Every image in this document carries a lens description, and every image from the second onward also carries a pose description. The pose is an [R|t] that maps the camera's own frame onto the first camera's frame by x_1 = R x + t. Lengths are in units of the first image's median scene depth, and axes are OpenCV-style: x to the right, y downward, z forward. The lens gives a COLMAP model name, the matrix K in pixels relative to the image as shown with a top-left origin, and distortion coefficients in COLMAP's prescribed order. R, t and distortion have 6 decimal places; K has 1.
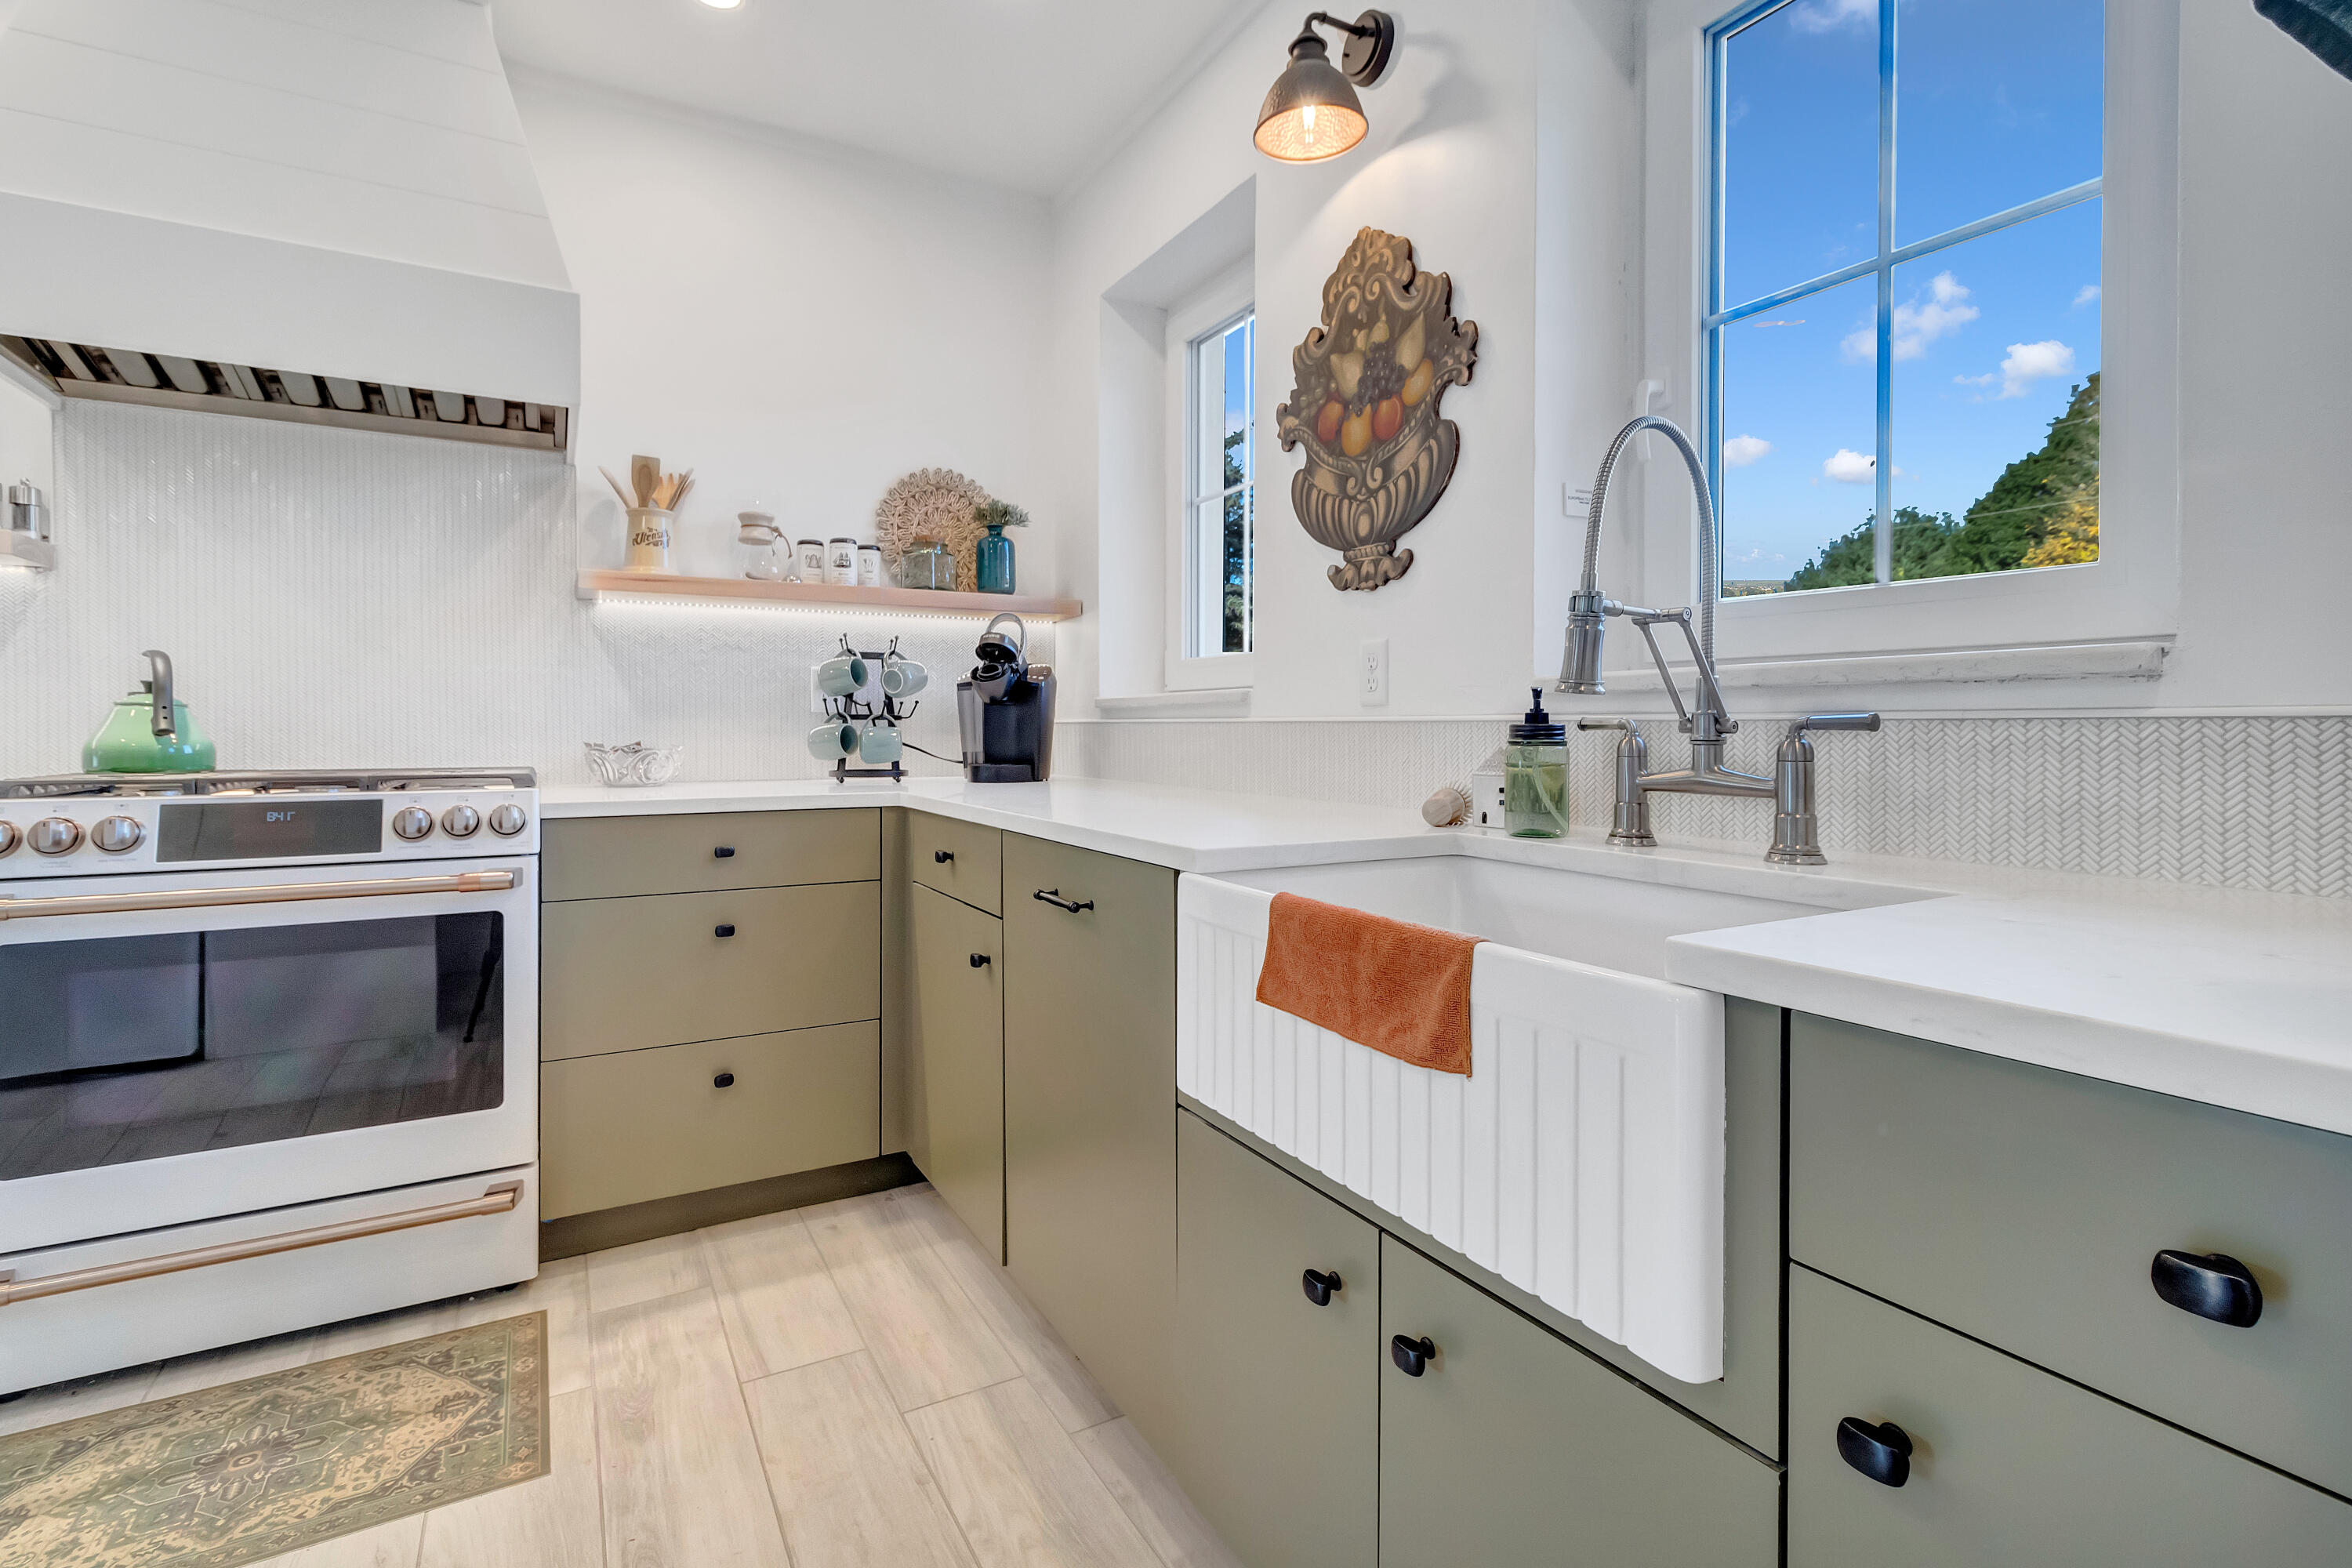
lens RADIAL K [[1093.5, 0, 1165.7], [0, 1093.5, 738.5], [0, 0, 1]] dist [0.001041, -0.000110]
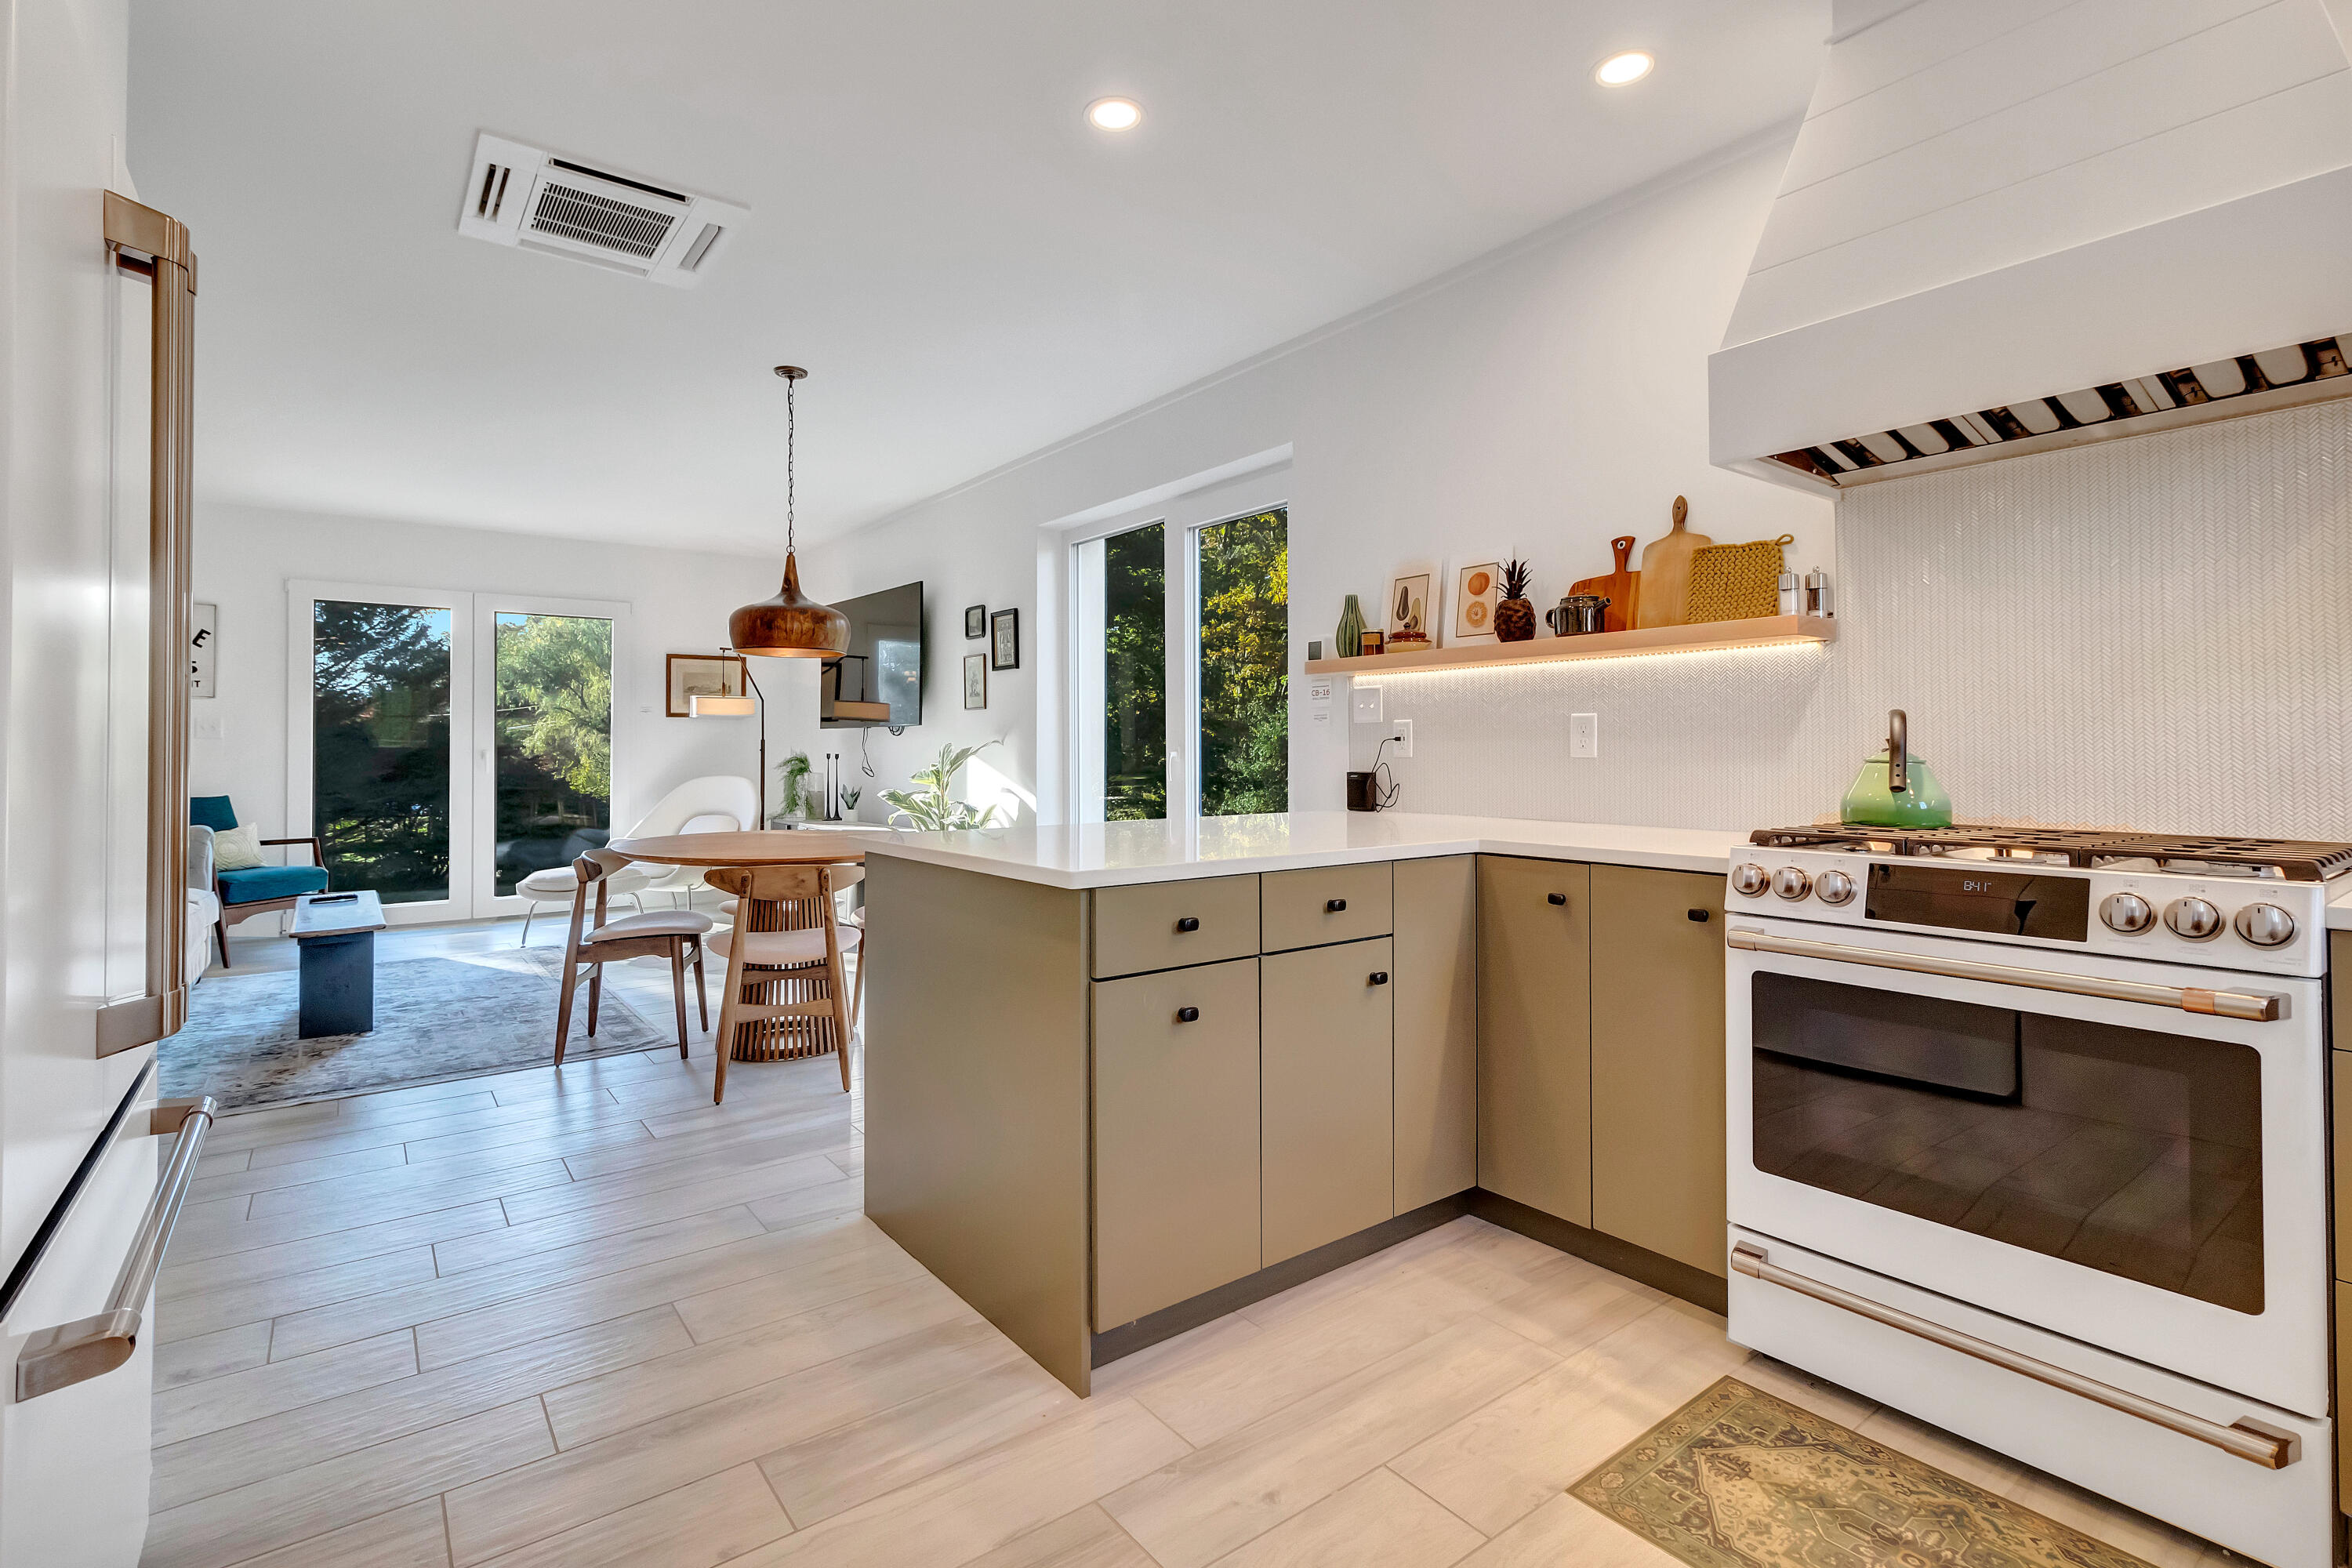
lens RADIAL K [[1093.5, 0, 1165.7], [0, 1093.5, 738.5], [0, 0, 1]] dist [0.001041, -0.000110]
pose [[0.128114, -0.015736, -0.991635, 0.030556], [-0.003114, 0.999863, -0.016269, -0.035372], [0.991755, 0.005173, 0.128048, 0.177161]]
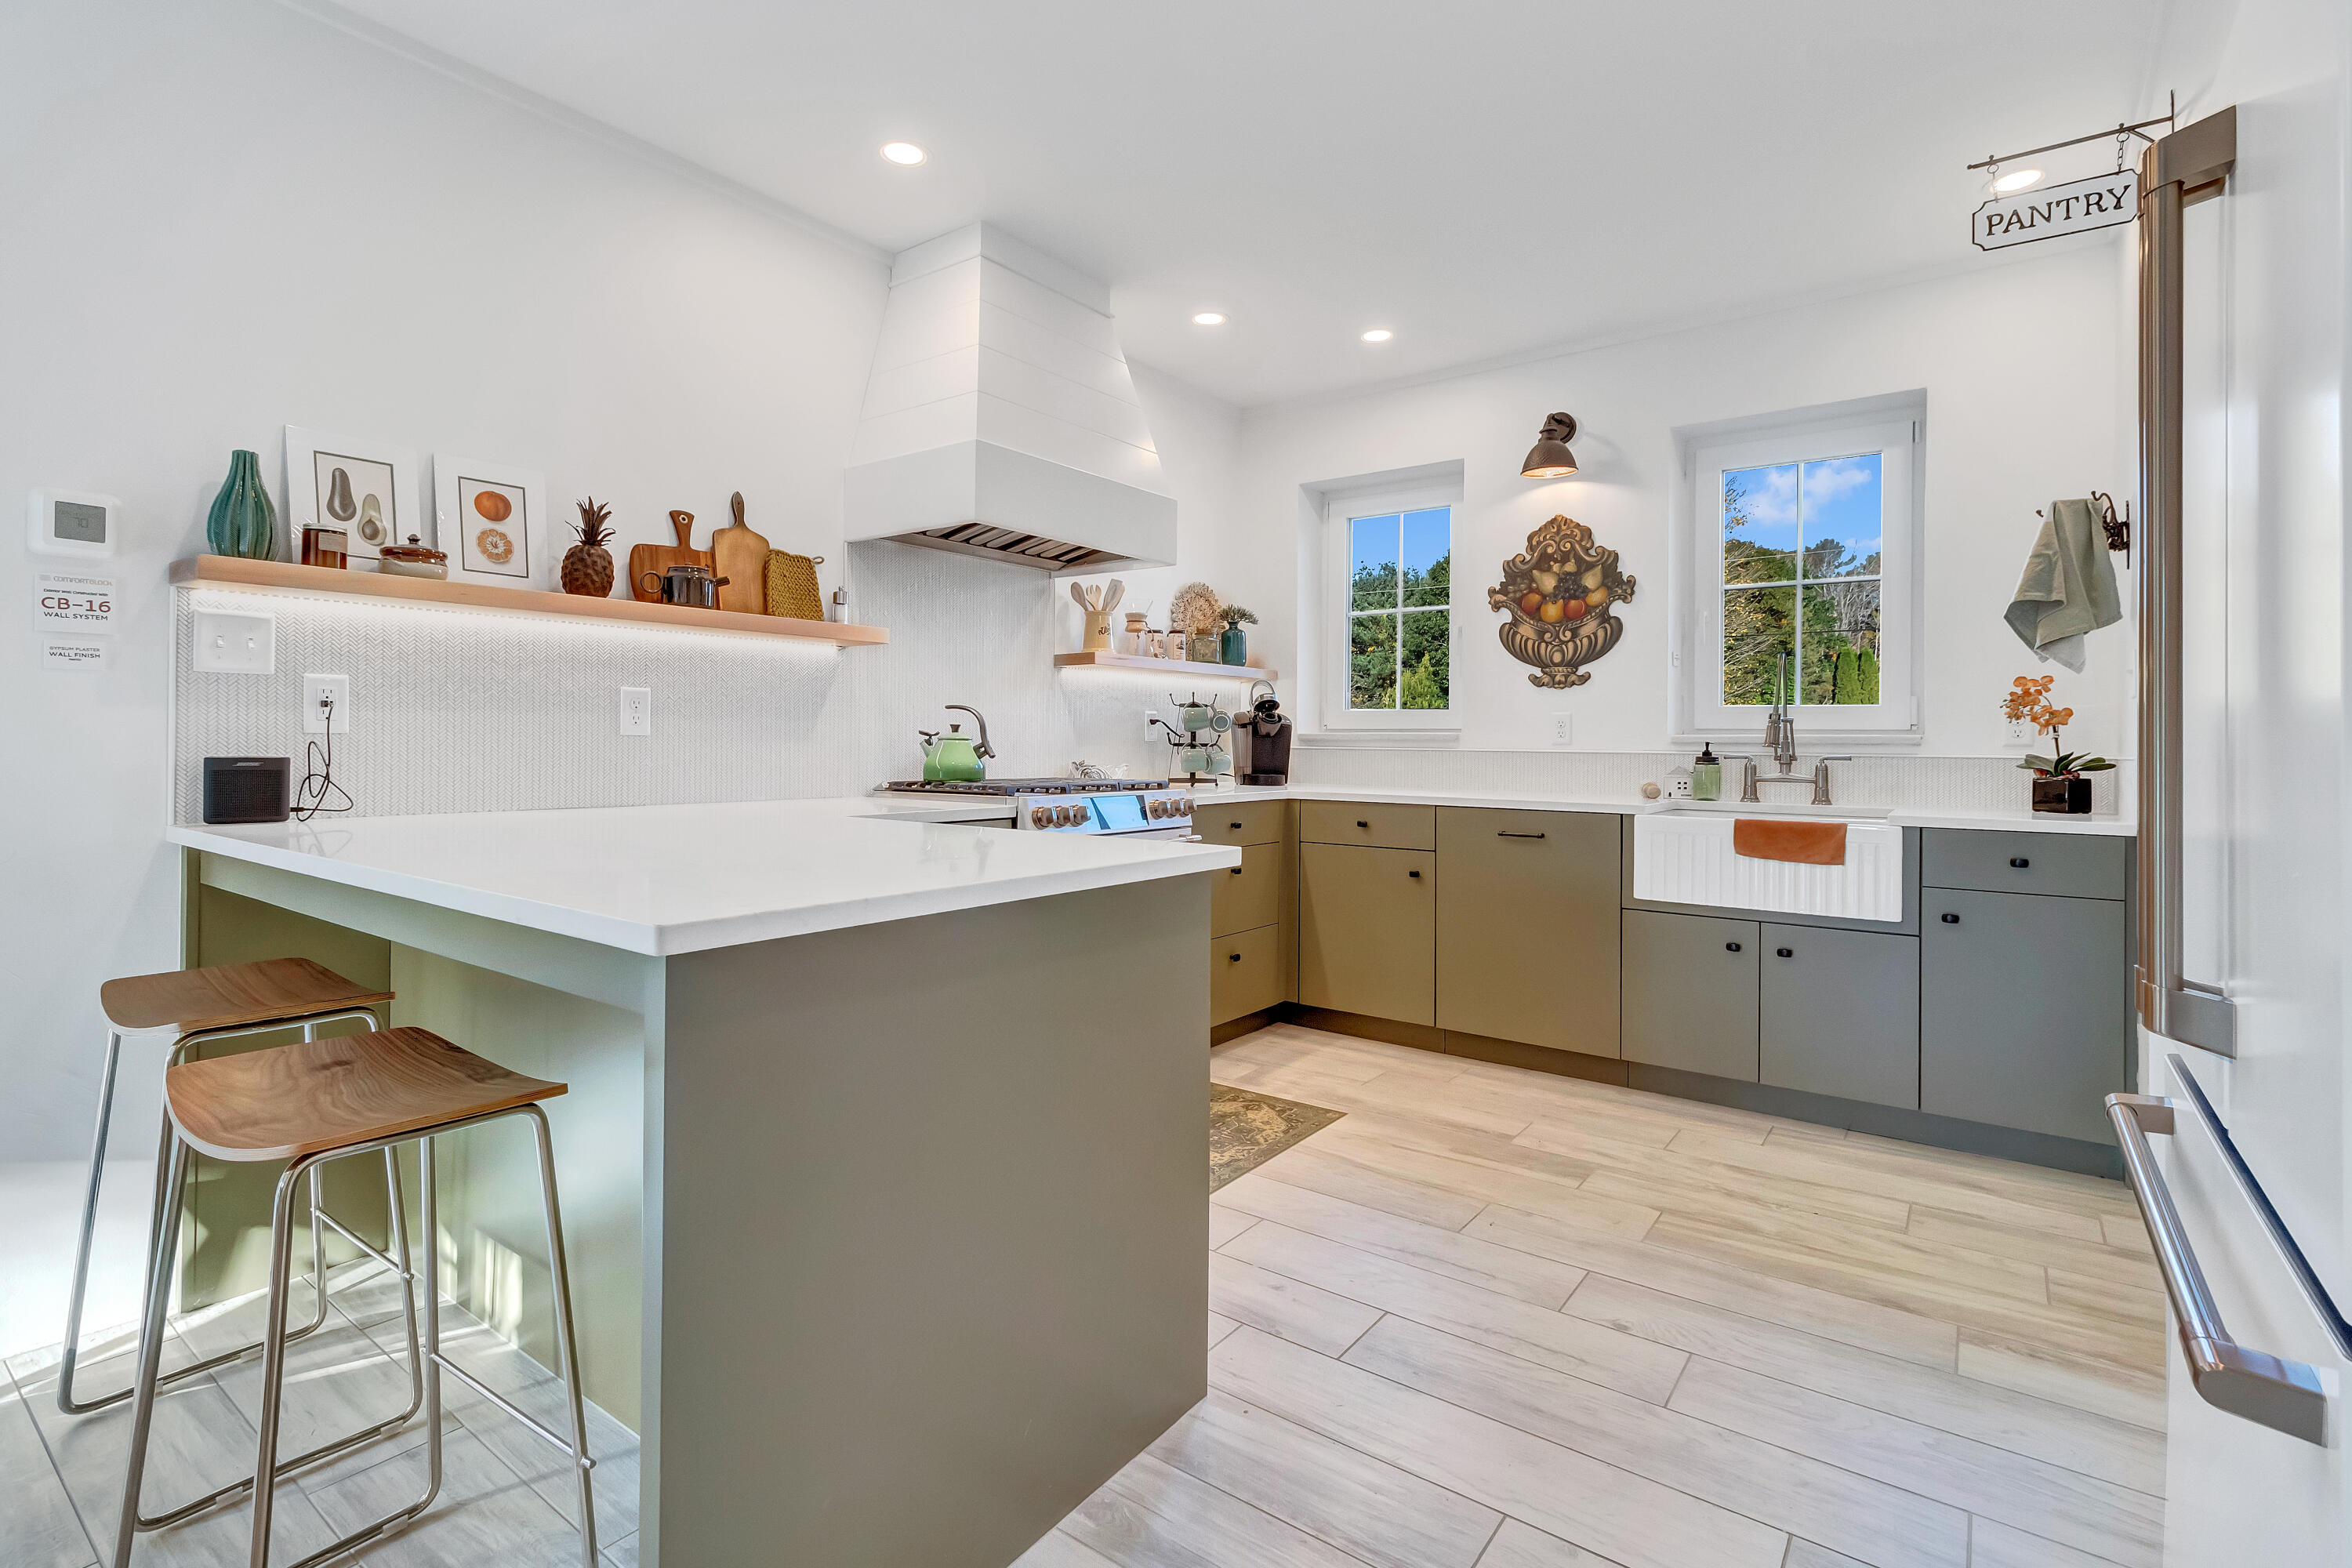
lens RADIAL K [[1093.5, 0, 1165.7], [0, 1093.5, 738.5], [0, 0, 1]] dist [0.001041, -0.000110]
pose [[0.917898, 0.006474, 0.396763, -1.371675], [-0.003171, 0.999955, -0.008980, -0.020844], [-0.396803, 0.006985, 0.917877, -0.628563]]
